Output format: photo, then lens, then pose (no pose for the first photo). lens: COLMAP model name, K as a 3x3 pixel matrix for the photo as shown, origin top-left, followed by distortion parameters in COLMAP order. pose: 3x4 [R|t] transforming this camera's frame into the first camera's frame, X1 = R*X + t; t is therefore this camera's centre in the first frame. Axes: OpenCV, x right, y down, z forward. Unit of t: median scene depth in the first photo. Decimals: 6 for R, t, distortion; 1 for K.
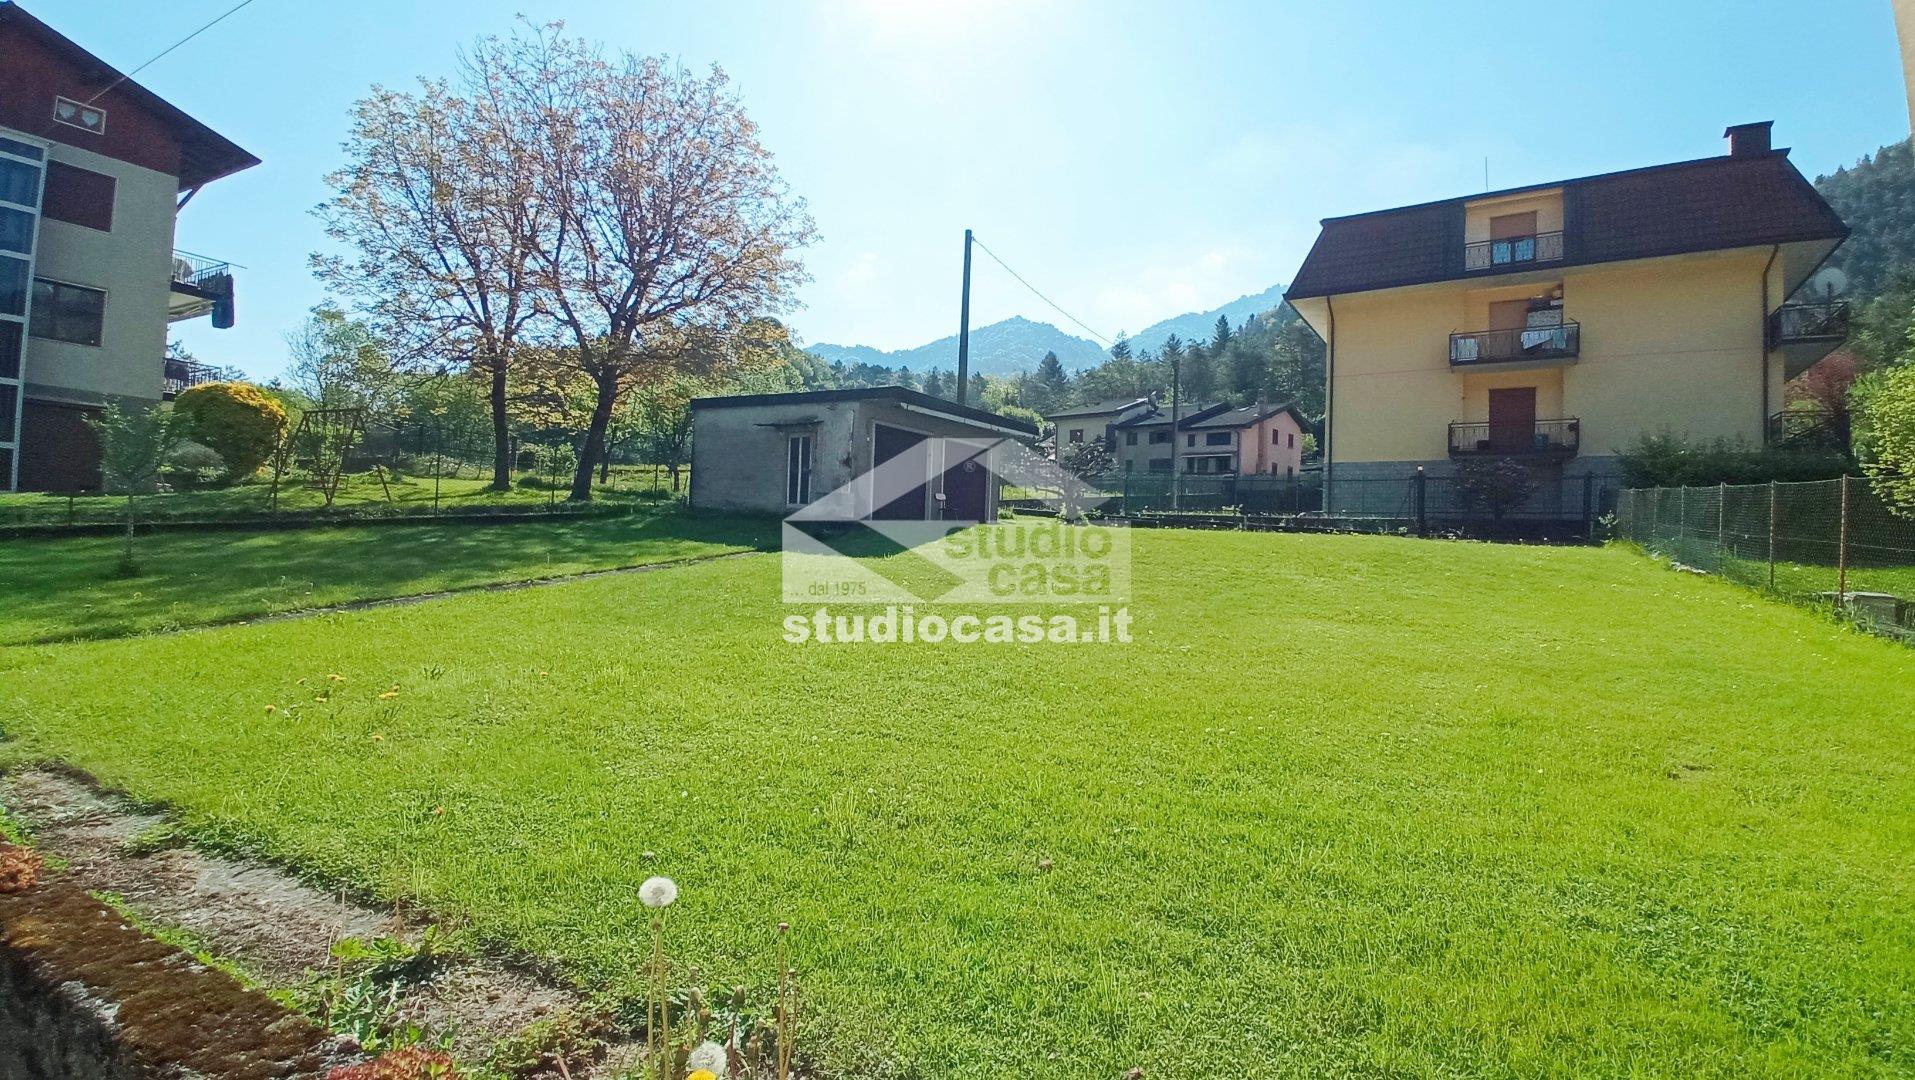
lens RADIAL K [[851.0, 0, 953.9], [0, 851.0, 534.0], [0, 0, 1]] dist [-0.028016, -0.004066]
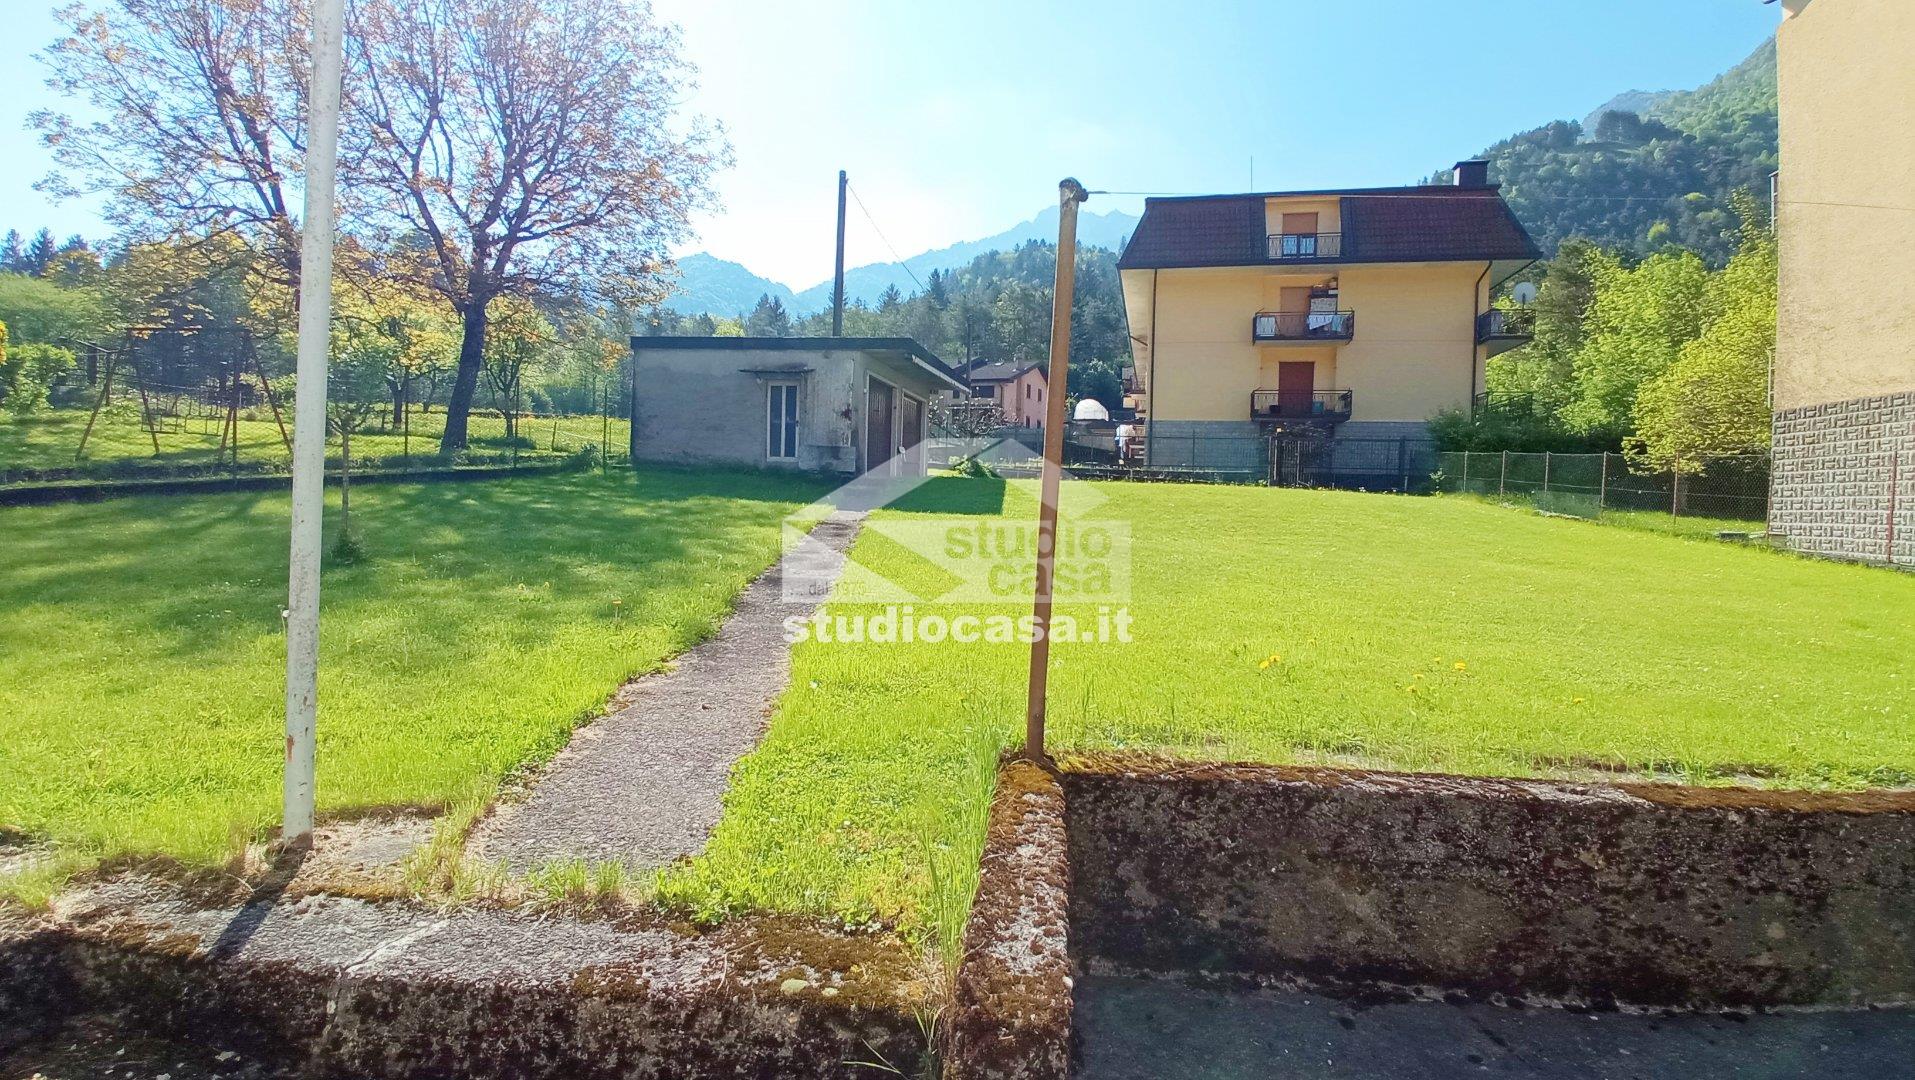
lens RADIAL K [[851.0, 0, 944.2], [0, 851.0, 551.3], [0, 0, 1]] dist [-0.028016, -0.004066]
pose [[0.936328, -0.031230, 0.349734, -0.265593], [0.002077, 0.996512, 0.083424, -0.006264], [-0.351119, -0.077386, 0.933127, 0.029668]]
